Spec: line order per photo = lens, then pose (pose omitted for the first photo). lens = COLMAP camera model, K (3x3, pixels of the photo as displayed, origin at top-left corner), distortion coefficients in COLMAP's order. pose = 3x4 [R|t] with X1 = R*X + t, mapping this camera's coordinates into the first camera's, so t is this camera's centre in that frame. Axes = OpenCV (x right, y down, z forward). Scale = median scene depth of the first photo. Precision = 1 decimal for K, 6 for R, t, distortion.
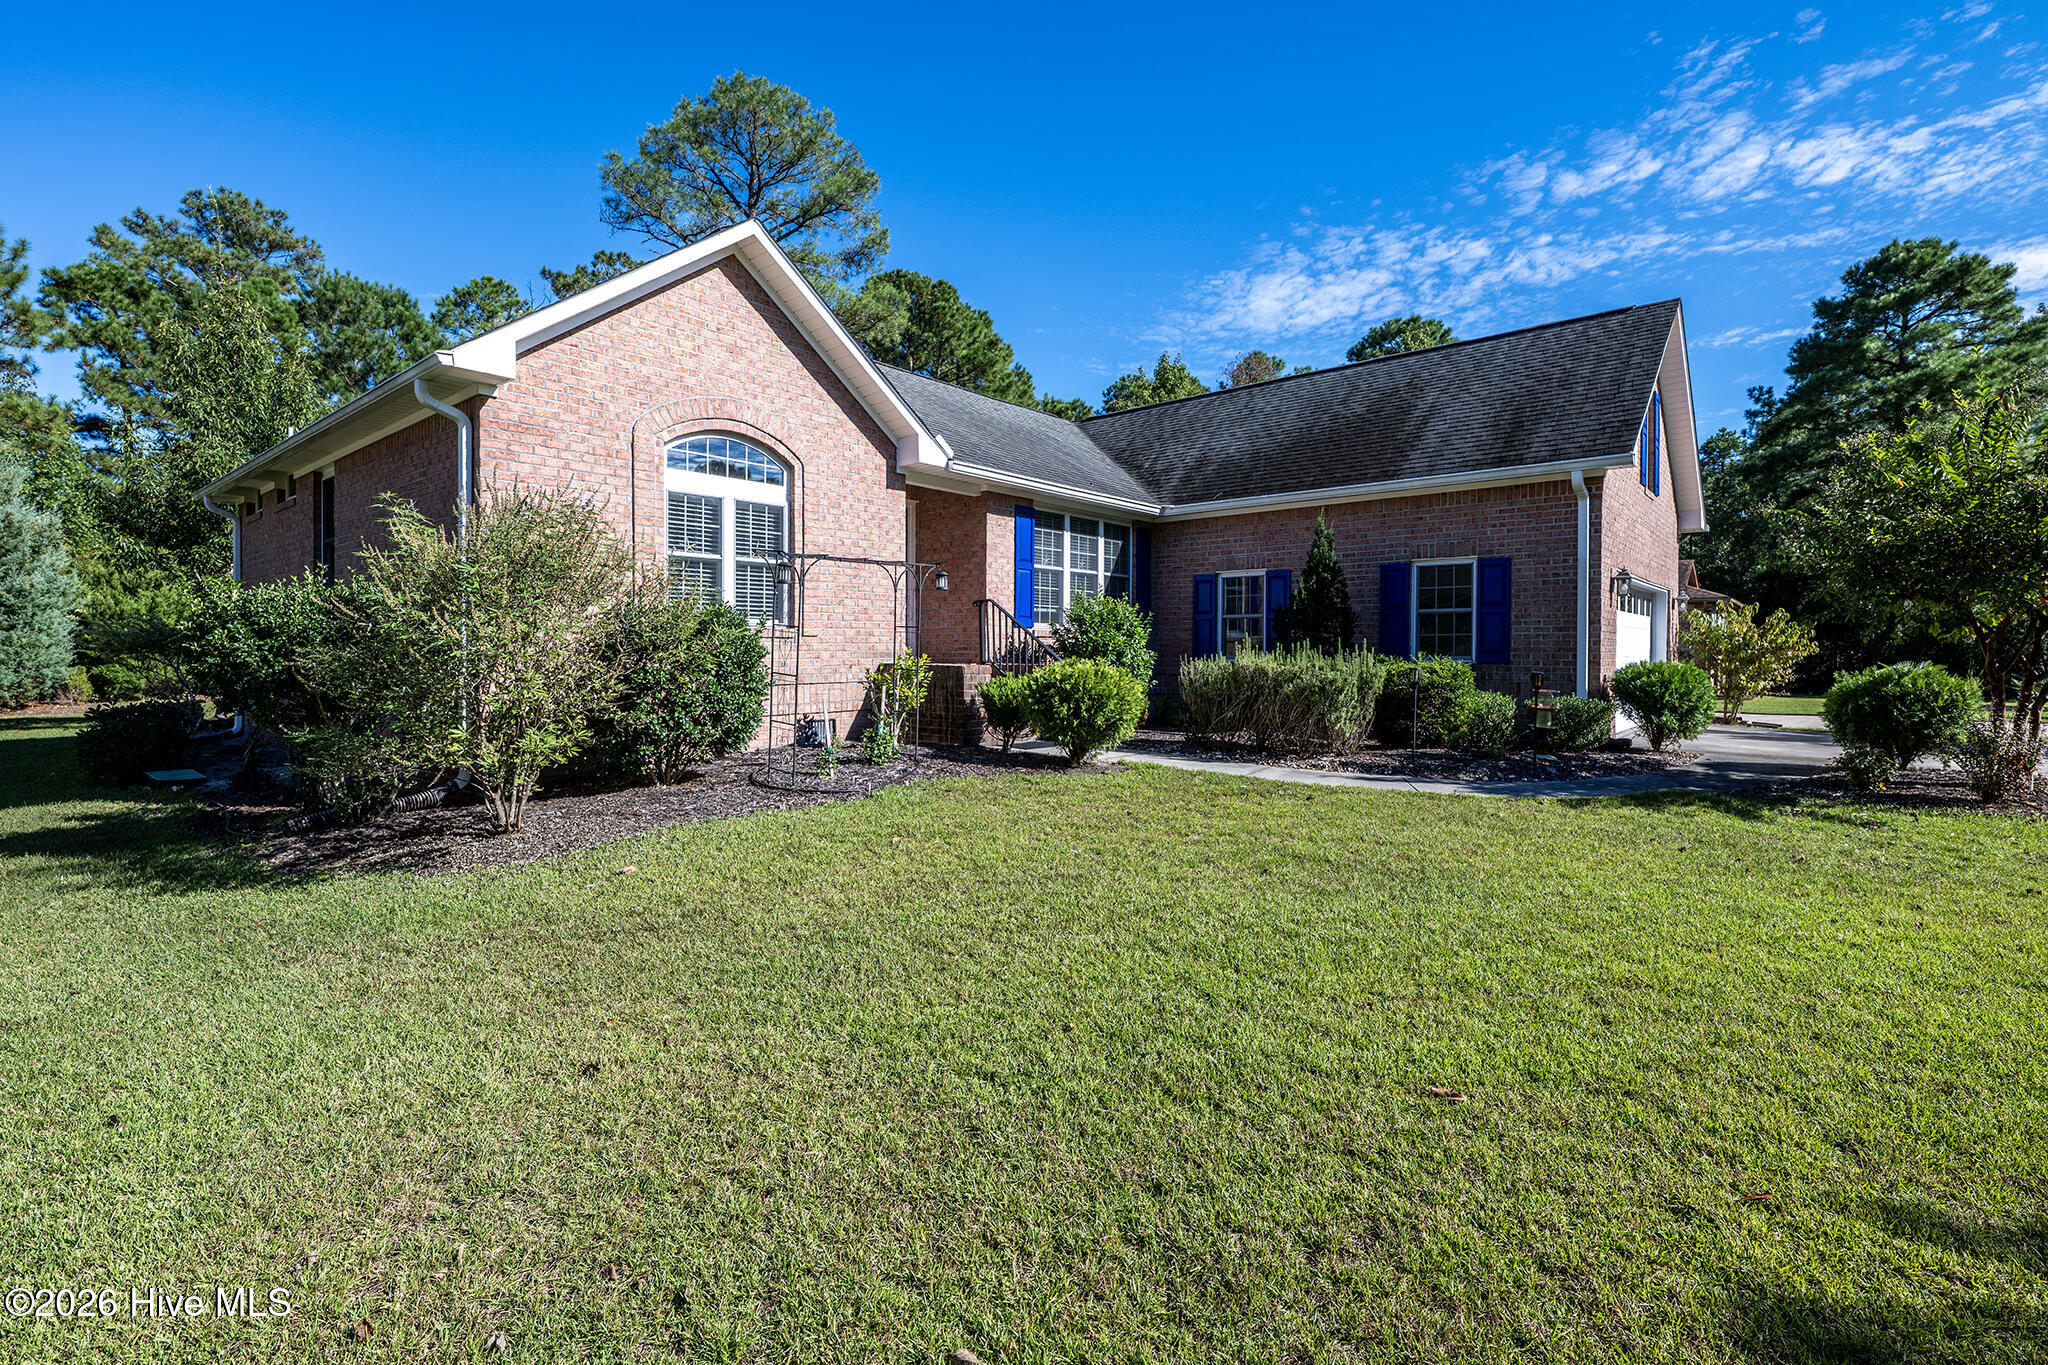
lens RADIAL K [[936.5, 0, 1010.3], [0, 936.5, 710.0], [0, 0, 1]] dist [0.005039, -0.001417]
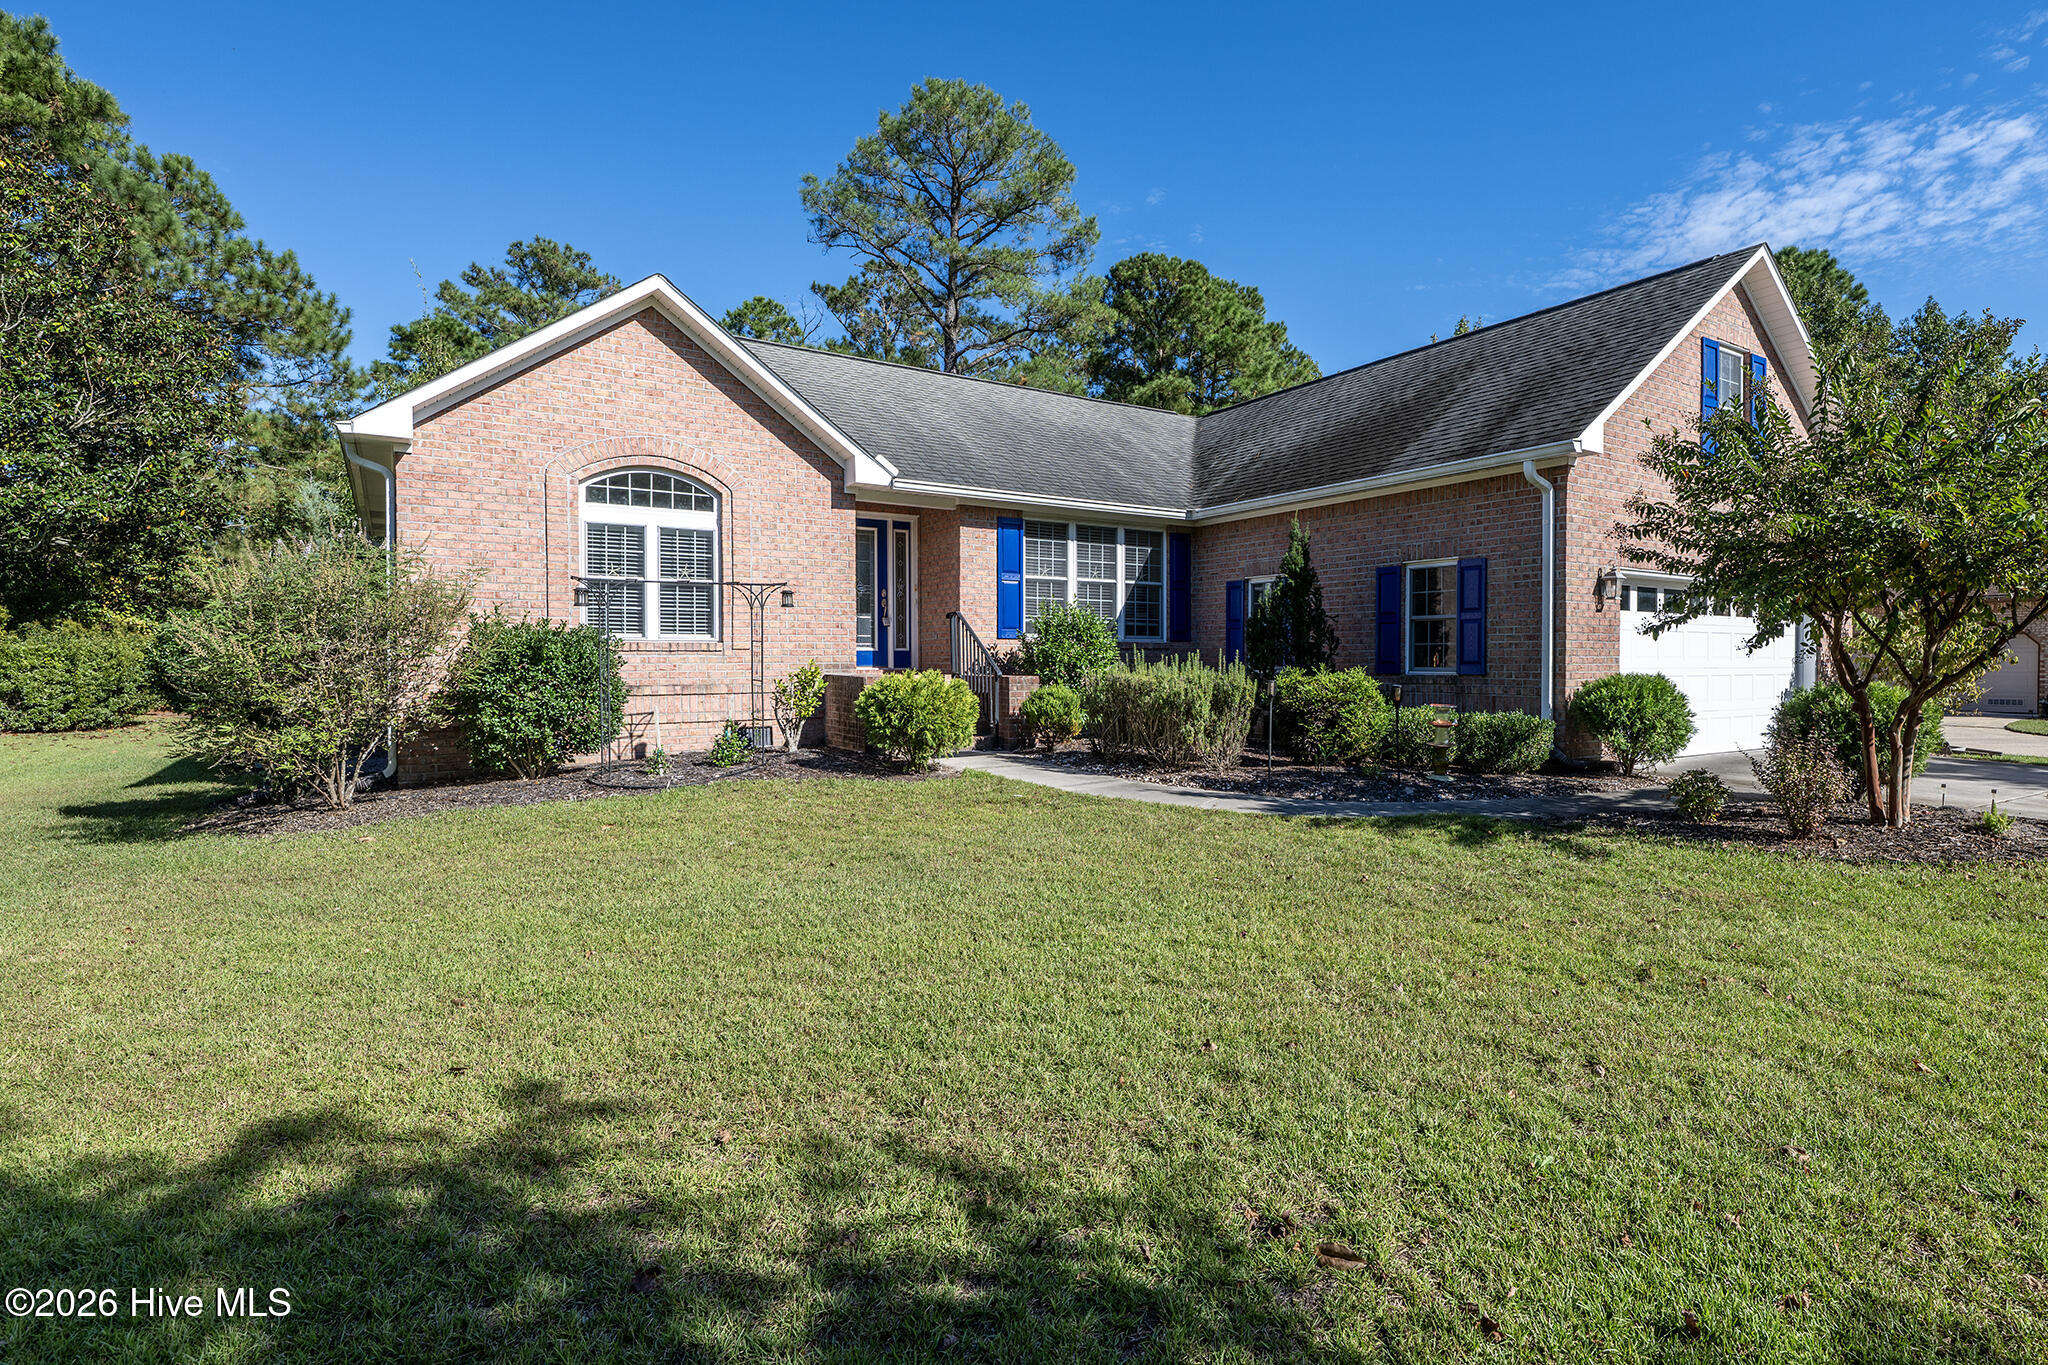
lens RADIAL K [[1042.2, 0, 1129.0], [0, 1042.2, 724.0], [0, 0, 1]] dist [0.013649, -0.003864]
pose [[0.970136, 0.013733, -0.242174, 0.375249], [-0.013901, 0.999903, 0.001016, 0.000161], [0.242164, 0.002381, 0.970232, -0.045386]]
